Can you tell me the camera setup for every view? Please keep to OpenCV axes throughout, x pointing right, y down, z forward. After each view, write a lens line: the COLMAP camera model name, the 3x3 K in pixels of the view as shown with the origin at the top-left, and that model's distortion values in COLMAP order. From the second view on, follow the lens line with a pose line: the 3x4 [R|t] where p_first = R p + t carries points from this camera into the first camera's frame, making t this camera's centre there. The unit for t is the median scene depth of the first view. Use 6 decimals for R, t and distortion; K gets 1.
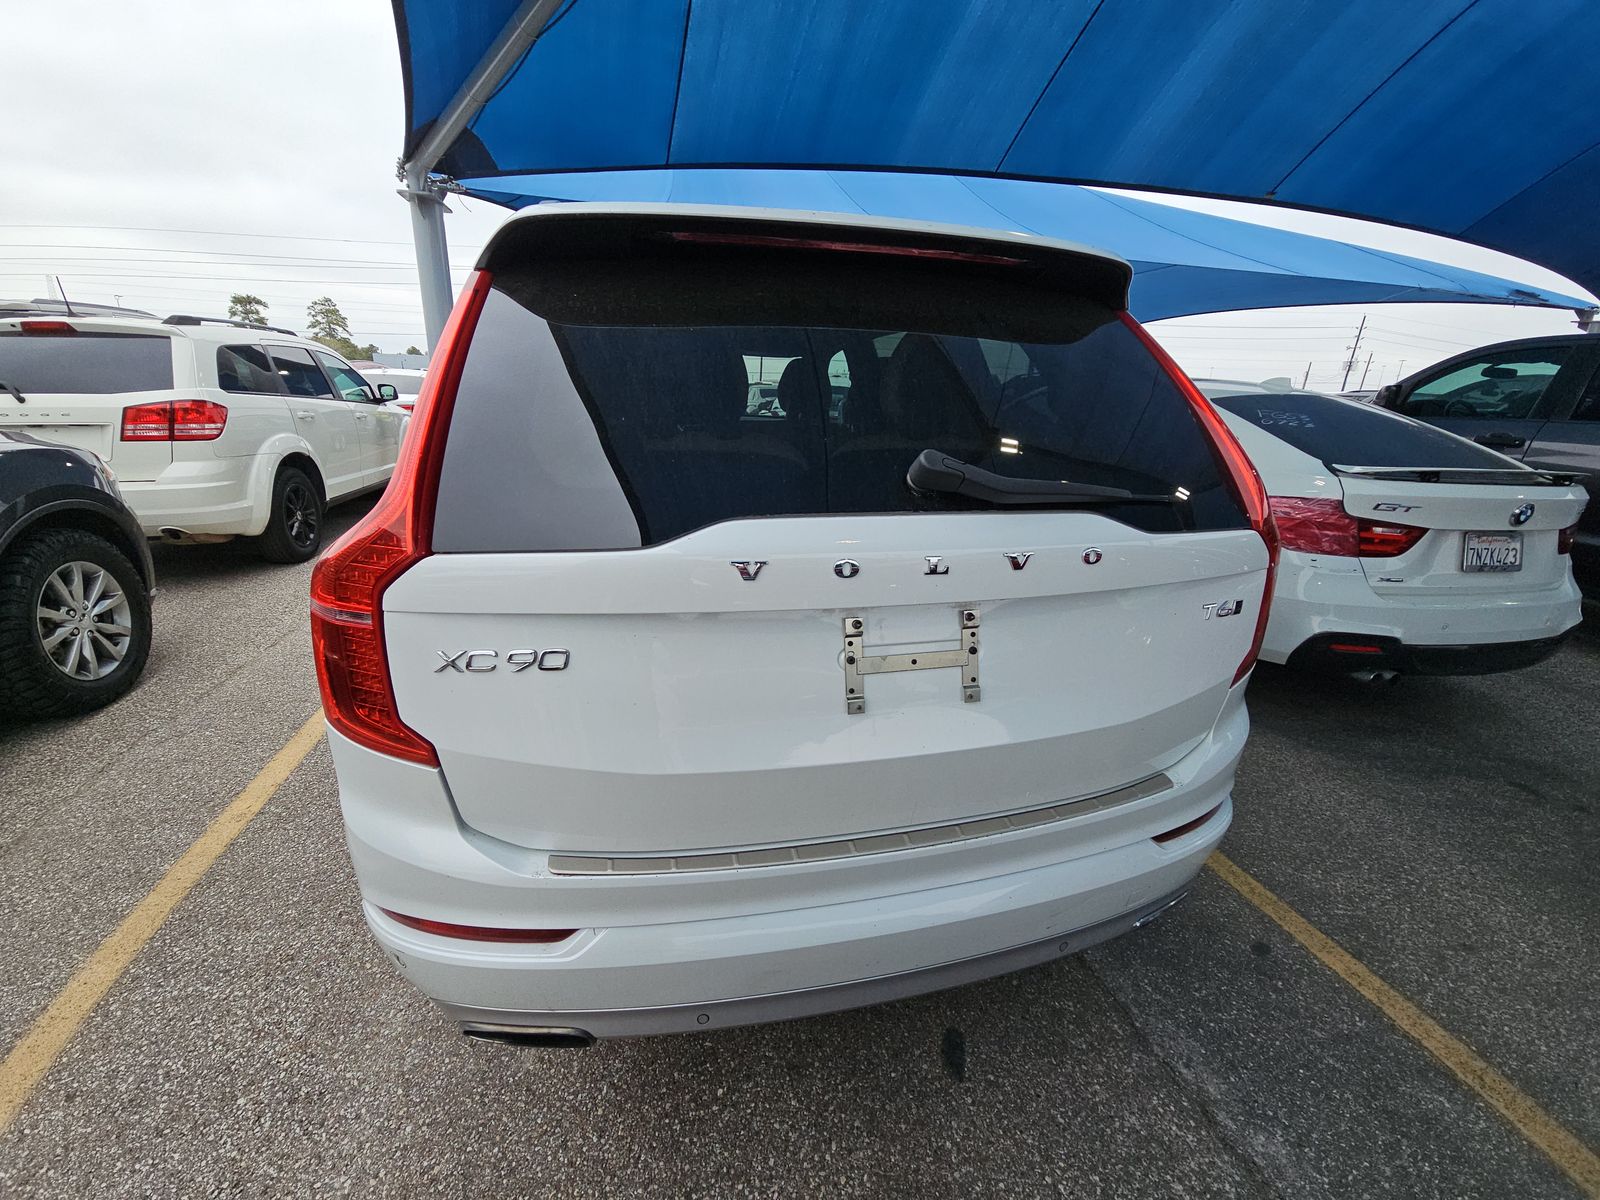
lens RADIAL K [[652.1, 0, 809.1], [0, 652.1, 606.4], [0, 0, 1]] dist [-0.001860, -0.001782]
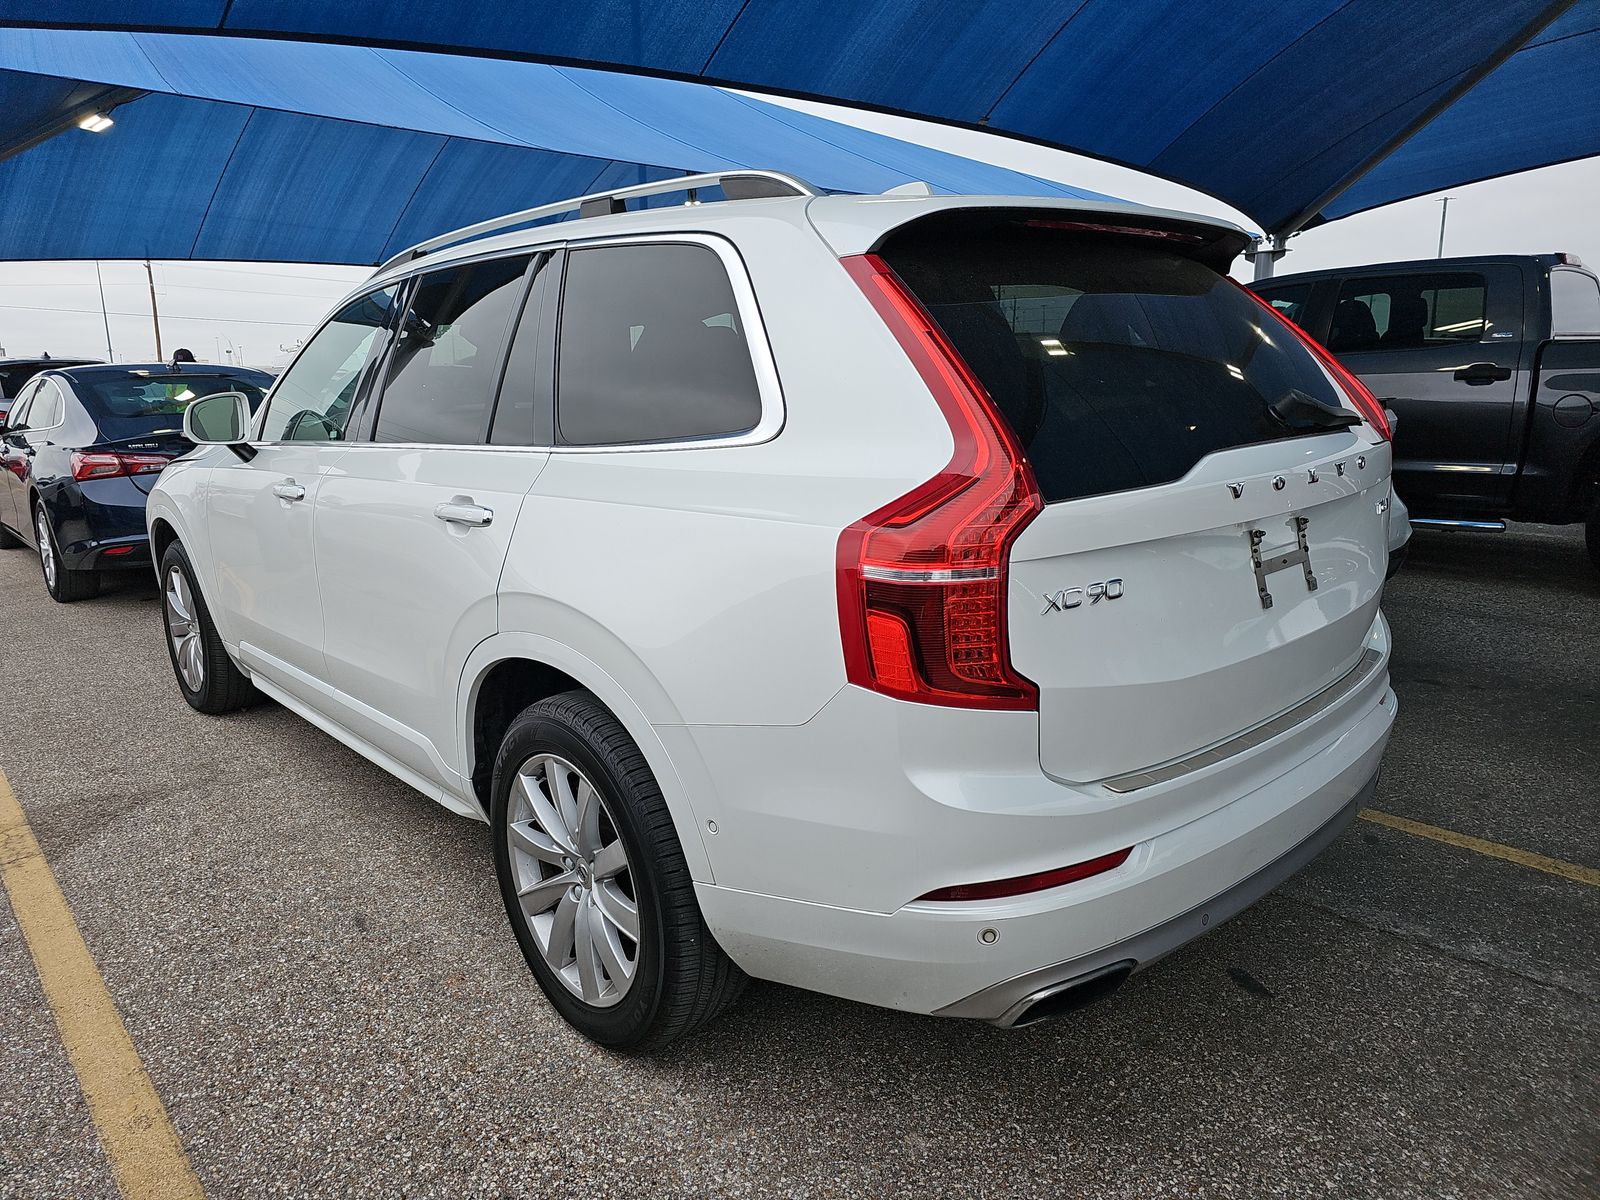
lens RADIAL K [[1074.4, 0, 792.7], [0, 1074.4, 597.8], [0, 0, 1]] dist [0.009290, -0.014127]
pose [[0.875203, -0.151959, 0.459270, -1.482363], [0.200471, 0.977955, -0.058448, 0.080442], [-0.440263, 0.143224, 0.886372, -0.349188]]
